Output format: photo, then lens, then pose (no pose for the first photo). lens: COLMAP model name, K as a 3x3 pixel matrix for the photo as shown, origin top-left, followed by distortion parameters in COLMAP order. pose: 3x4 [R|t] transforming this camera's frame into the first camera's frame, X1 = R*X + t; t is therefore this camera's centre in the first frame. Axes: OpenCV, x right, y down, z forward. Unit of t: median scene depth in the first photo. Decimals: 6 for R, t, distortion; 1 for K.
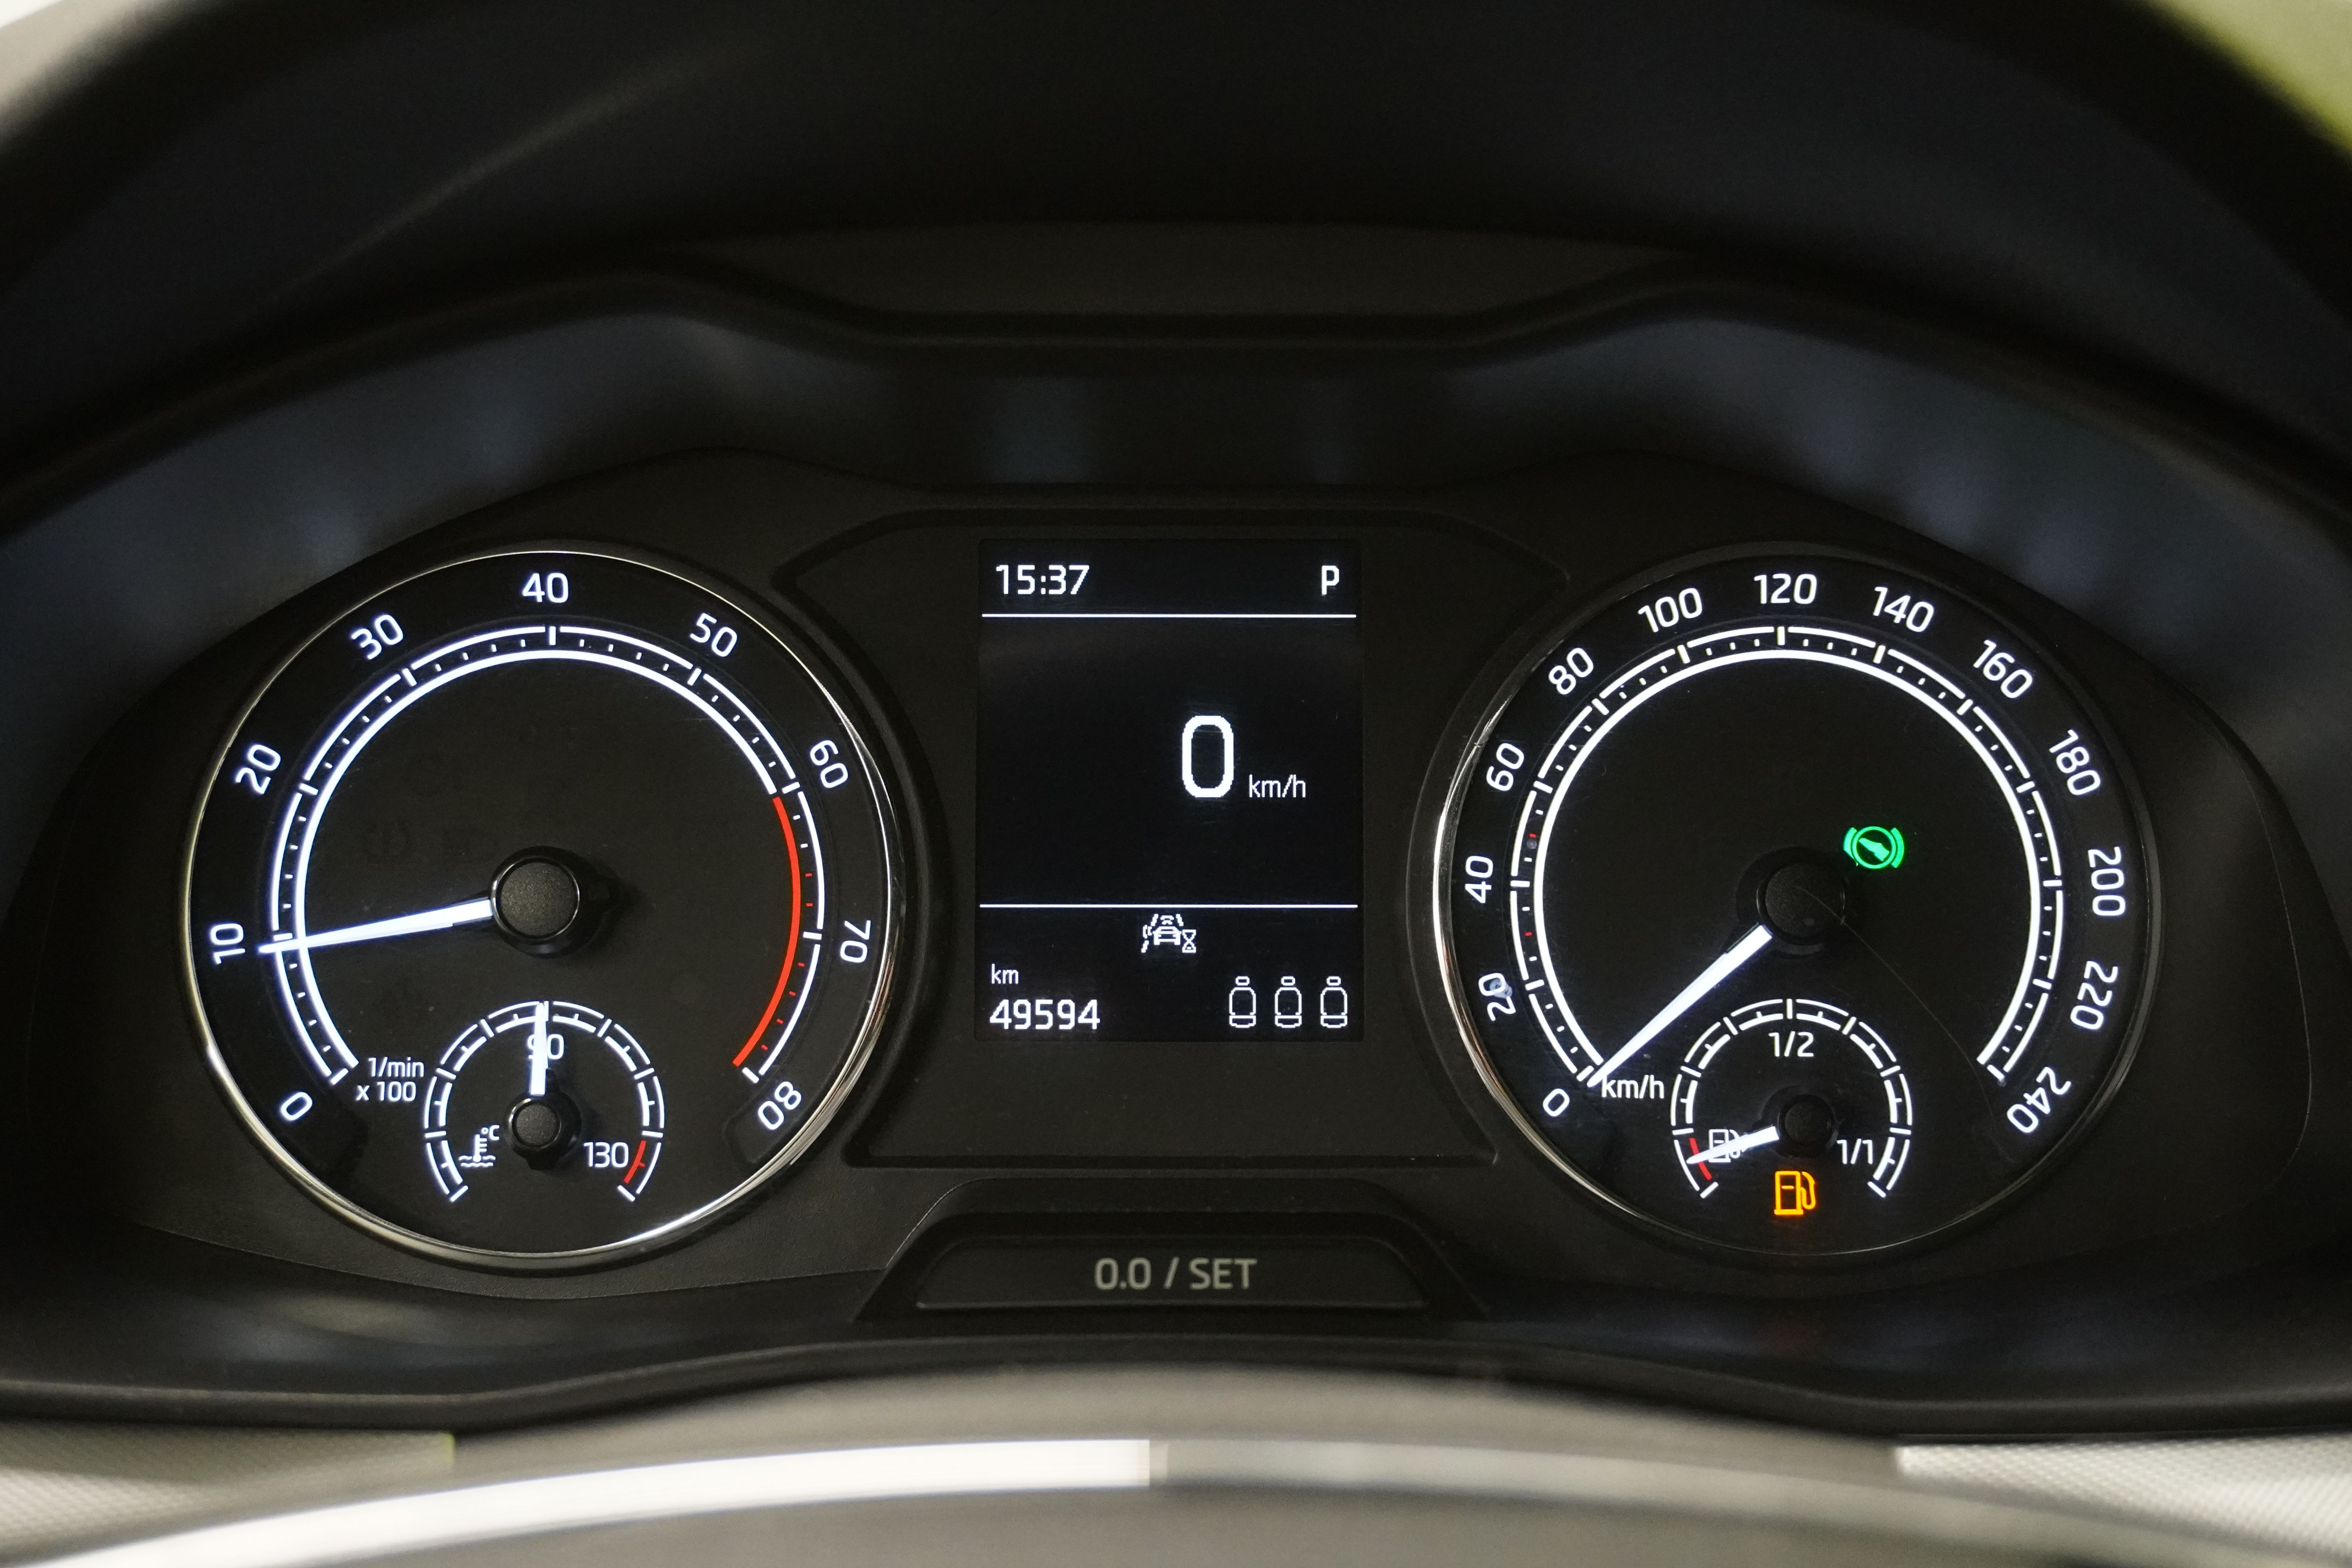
lens RADIAL K [[3111.6, 0, 1179.7], [0, 3111.6, 789.0], [0, 0, 1]] dist [0.024666, 0.000000]
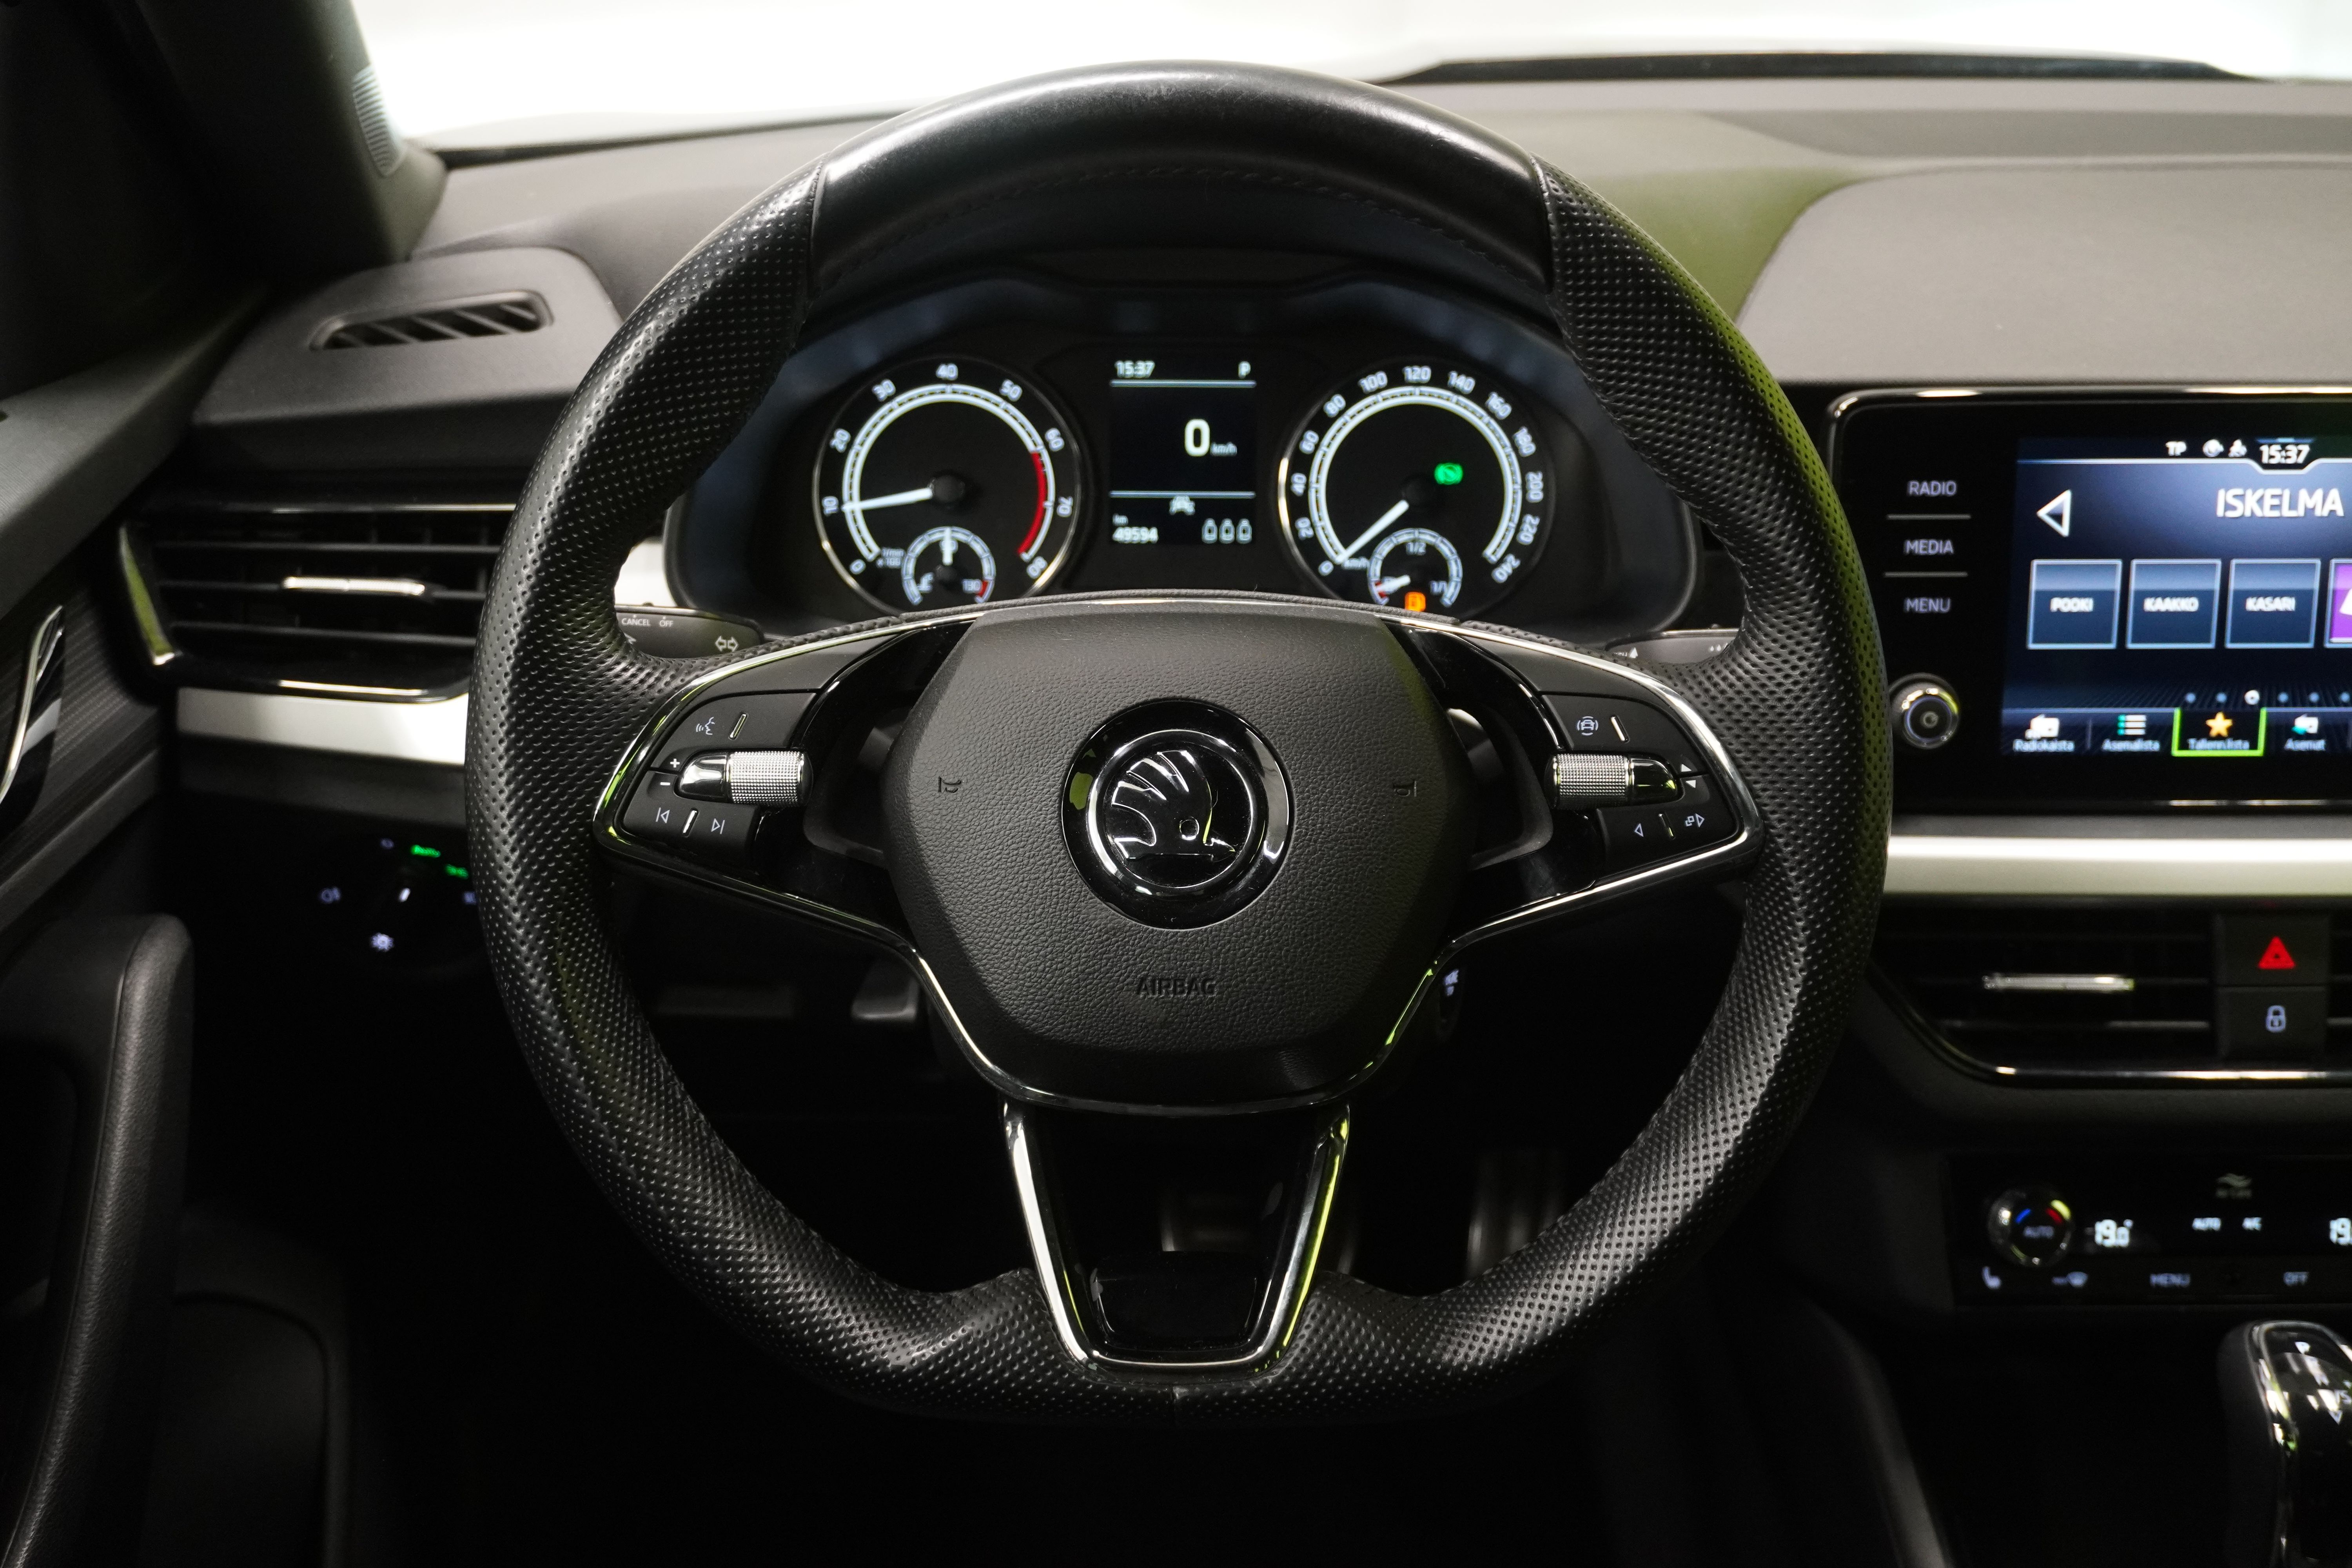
lens RADIAL K [[2608.6, 0, 1160.3], [0, 2608.6, 787.8], [0, 0, 1]] dist [0.027982, 0.000000]
pose [[0.999900, 0.006552, -0.012511, 0.007180], [-0.005090, 0.993523, 0.113516, 0.034121], [0.013174, -0.113441, 0.993457, -1.243223]]
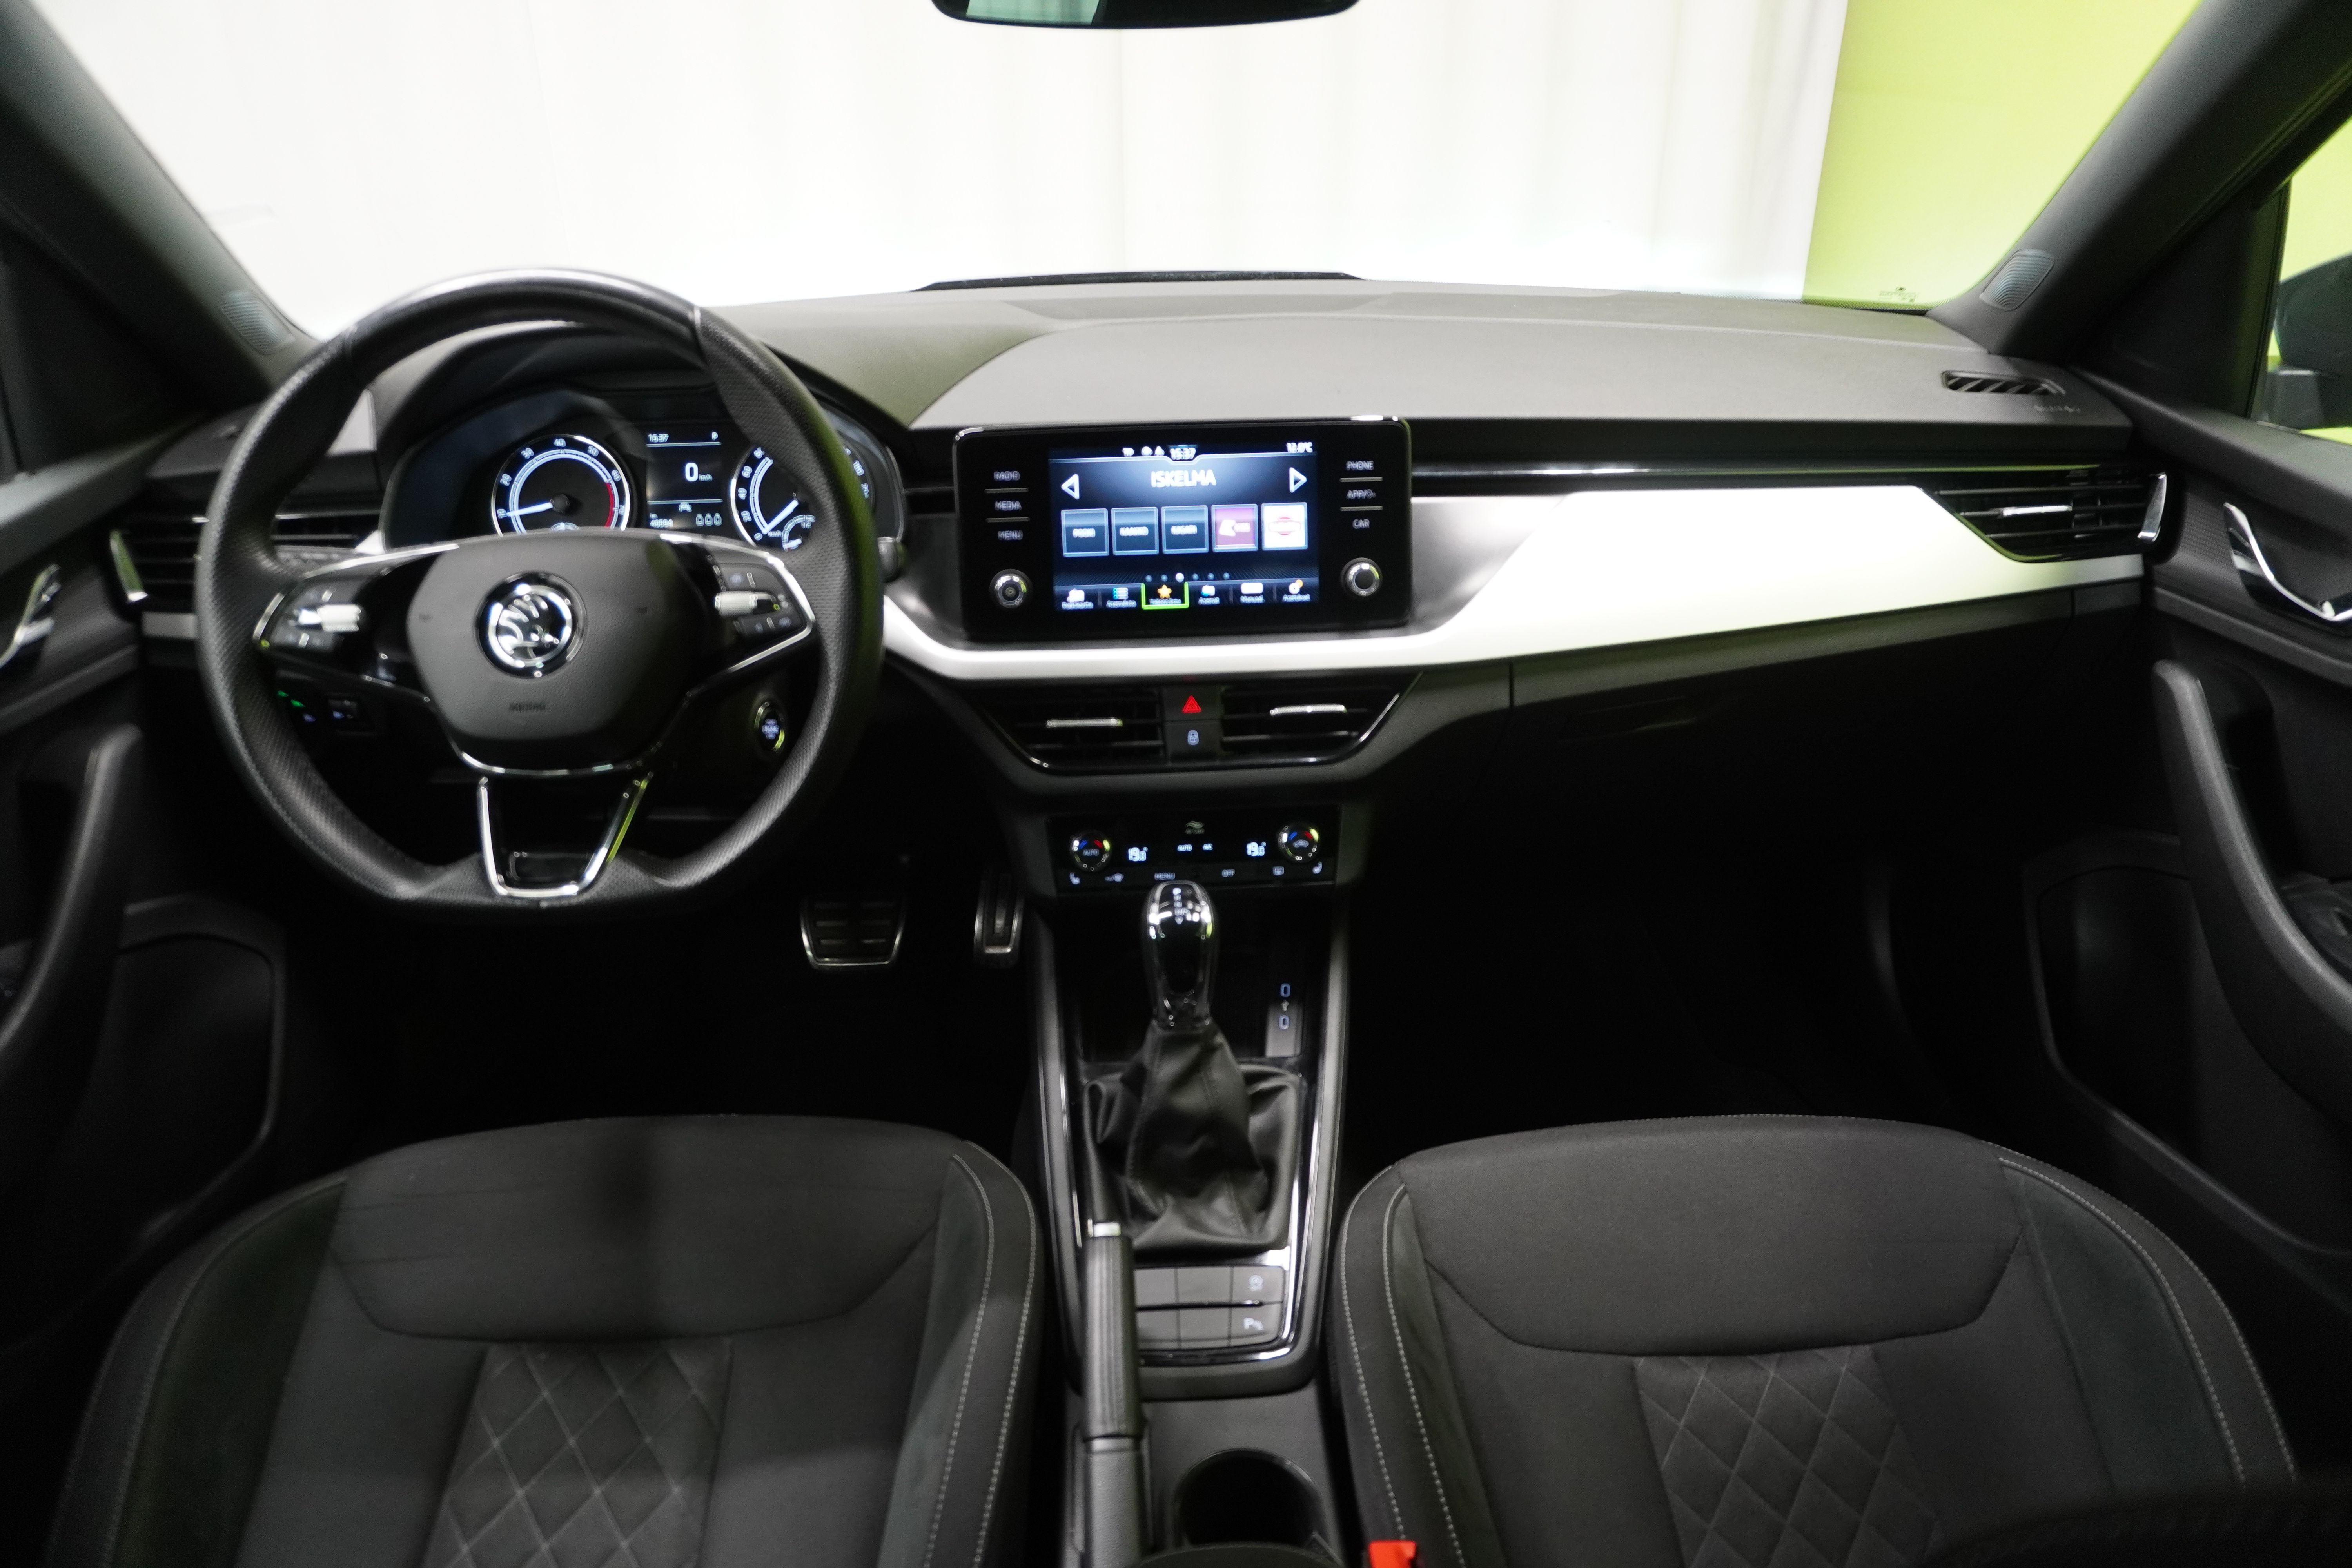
lens RADIAL K [[1626.5, 0, 1176.6], [0, 1626.5, 777.3], [0, 0, 1]] dist [-0.005834, -0.000818]
pose [[0.999588, -0.028625, -0.002204, 0.802725], [0.028688, 0.992876, 0.115648, 0.203346], [-0.001122, -0.115664, 0.993288, -1.719836]]
